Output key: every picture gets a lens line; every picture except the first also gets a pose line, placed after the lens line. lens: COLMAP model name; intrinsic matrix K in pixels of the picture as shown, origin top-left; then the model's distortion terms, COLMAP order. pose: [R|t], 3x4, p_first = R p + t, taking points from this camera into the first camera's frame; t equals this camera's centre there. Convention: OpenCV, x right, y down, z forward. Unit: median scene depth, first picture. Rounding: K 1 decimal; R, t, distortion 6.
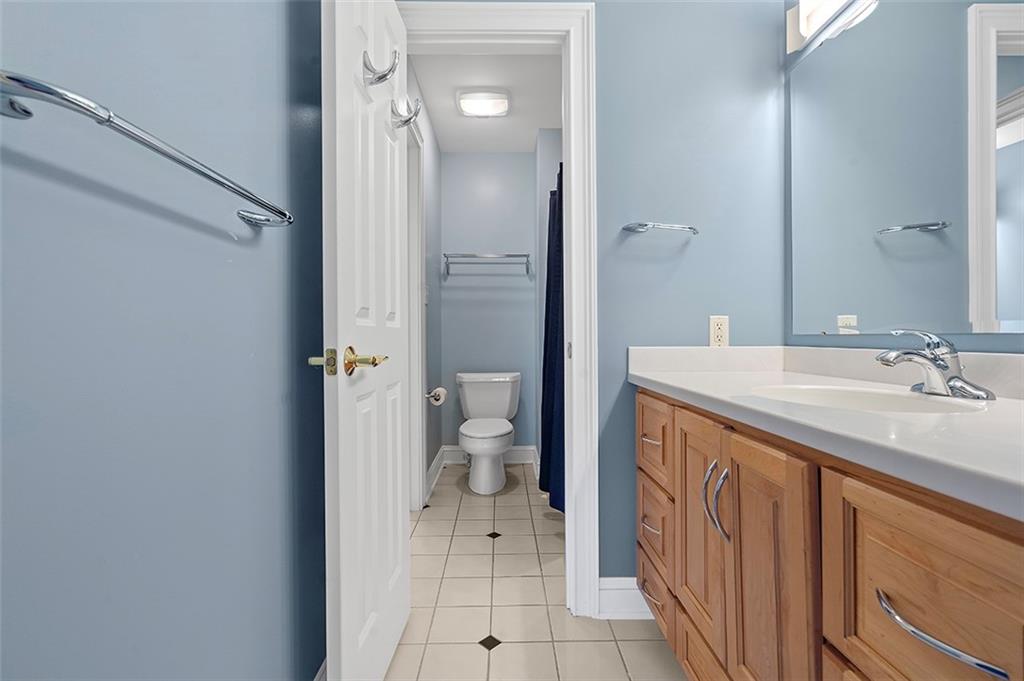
lens RADIAL K [[466.3, 0, 512.5], [0, 466.3, 337.1], [0, 0, 1]] dist [-0.001705, -0.000206]
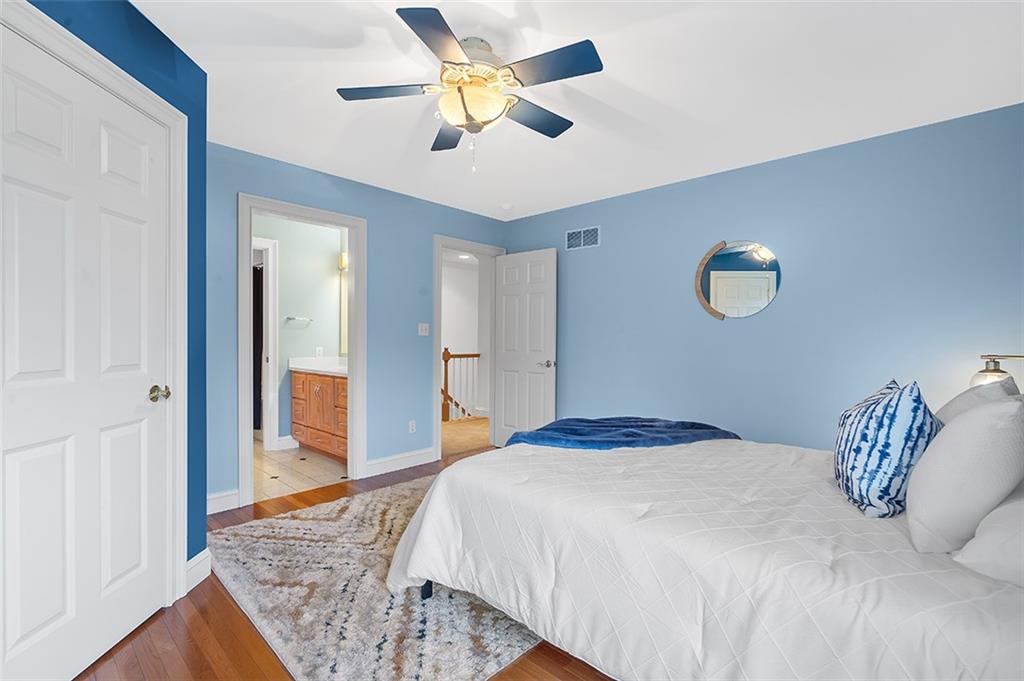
lens RADIAL K [[466.3, 0, 512.0], [0, 466.3, 341.3], [0, 0, 1]] dist [-0.001705, -0.000206]
pose [[0.697727, 0.003543, 0.716355, -0.907866], [-0.005208, 0.999986, 0.000126, -0.096119], [-0.716345, -0.003819, 0.697736, -2.136849]]
